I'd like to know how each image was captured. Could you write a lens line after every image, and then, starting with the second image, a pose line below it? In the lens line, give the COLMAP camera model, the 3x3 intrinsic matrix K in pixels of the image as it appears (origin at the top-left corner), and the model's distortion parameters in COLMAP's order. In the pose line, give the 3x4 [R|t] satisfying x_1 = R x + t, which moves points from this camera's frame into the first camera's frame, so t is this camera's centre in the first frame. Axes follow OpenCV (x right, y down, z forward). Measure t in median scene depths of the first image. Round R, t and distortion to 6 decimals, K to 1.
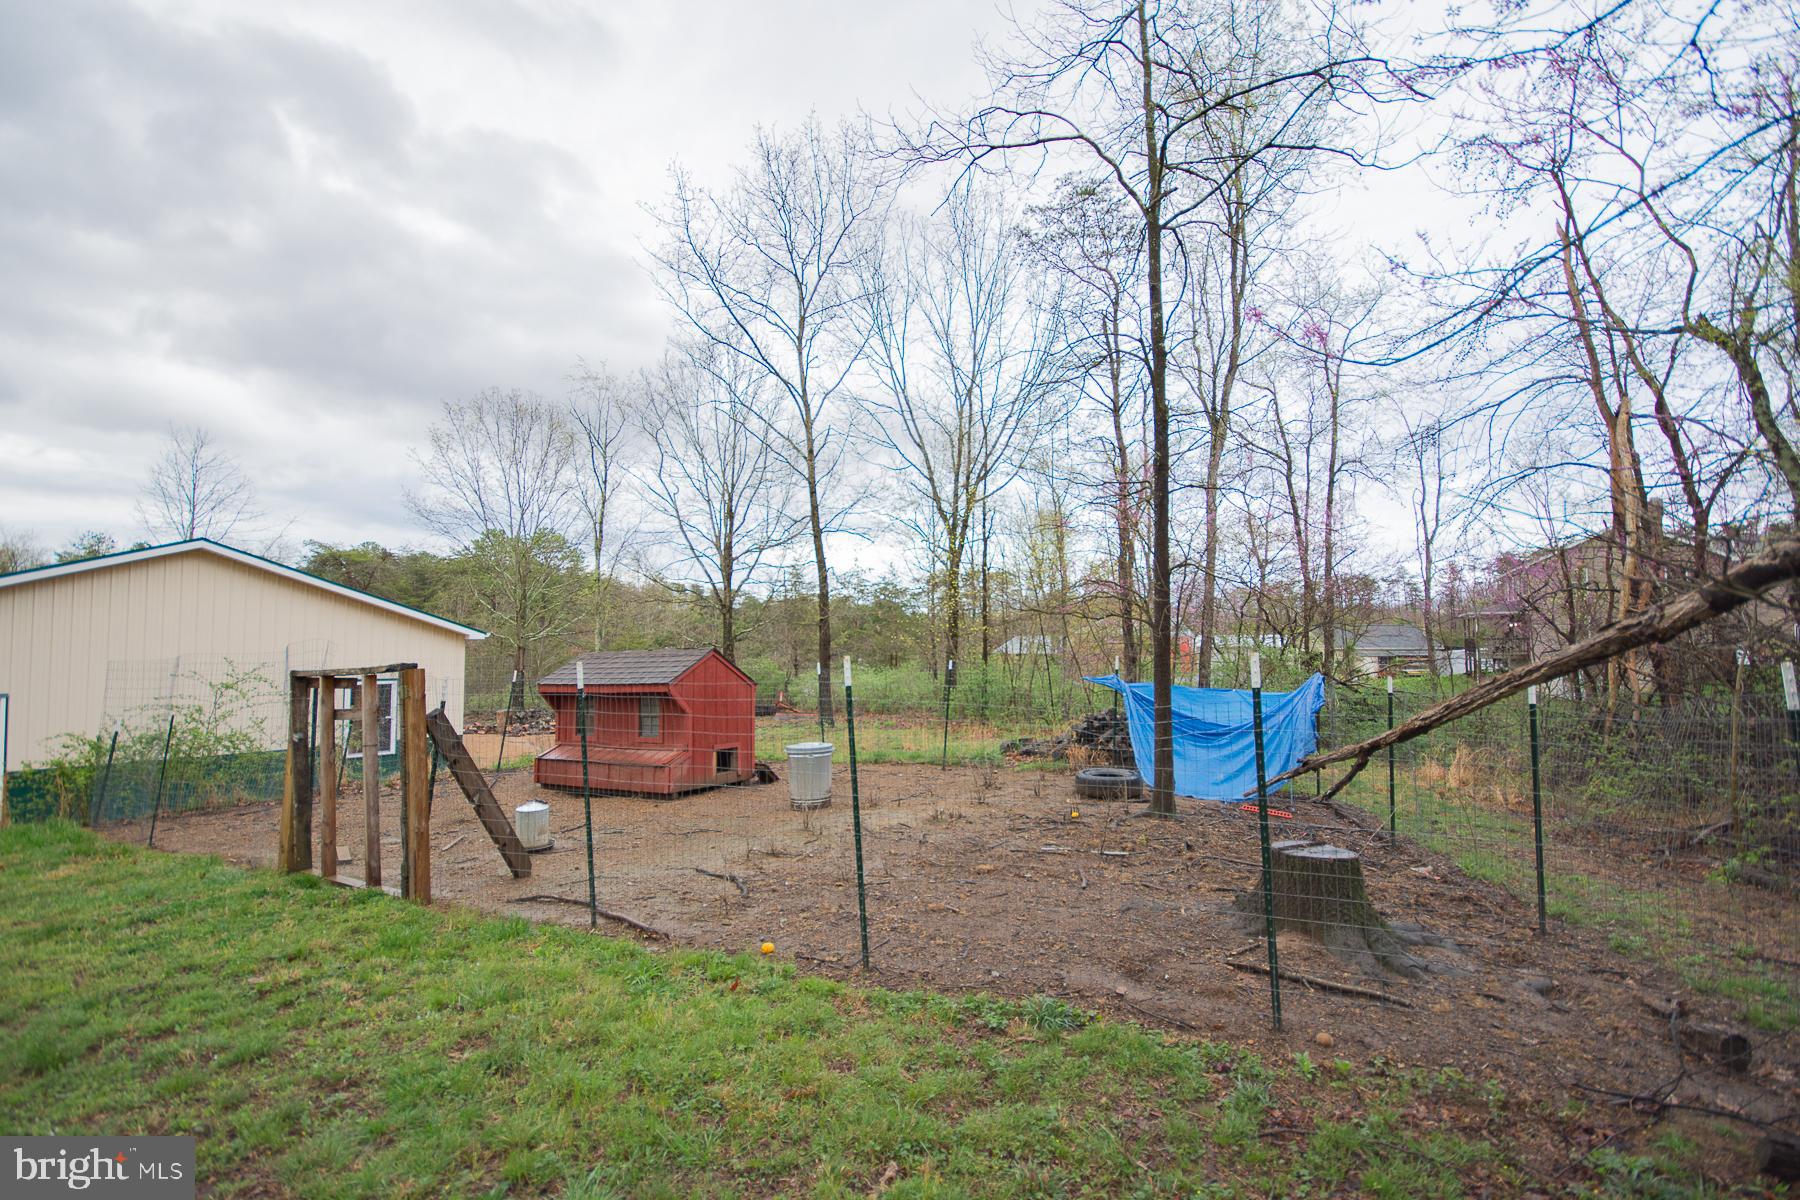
lens RADIAL K [[788.4, 0, 899.9], [0, 788.4, 606.7], [0, 0, 1]] dist [0.004406, -0.000063]
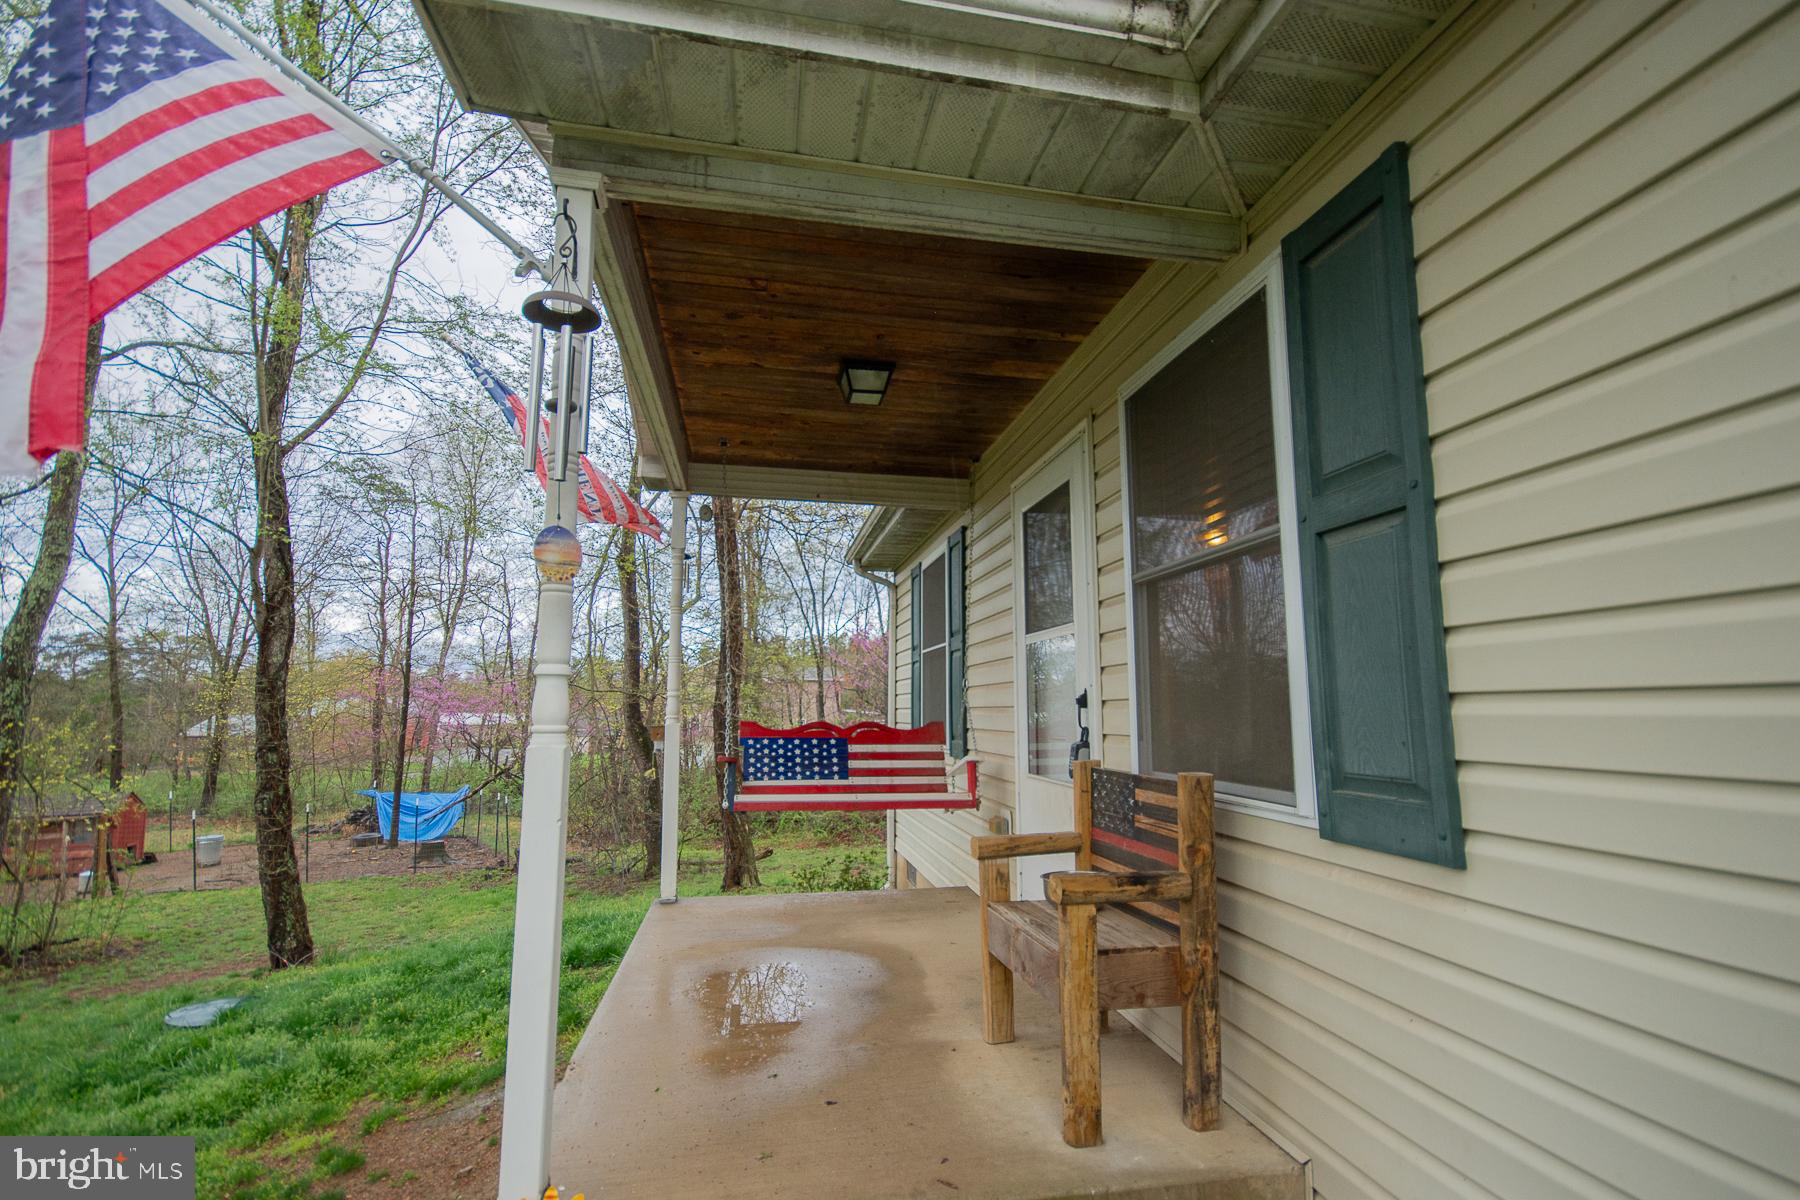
lens RADIAL K [[788.4, 0, 899.9], [0, 788.4, 606.7], [0, 0, 1]] dist [0.004406, -0.000063]
pose [[0.632242, 0.106468, 0.767421, -0.514093], [-0.047770, 0.993985, -0.098545, -0.257923], [-0.773297, 0.025645, 0.633525, -1.452509]]
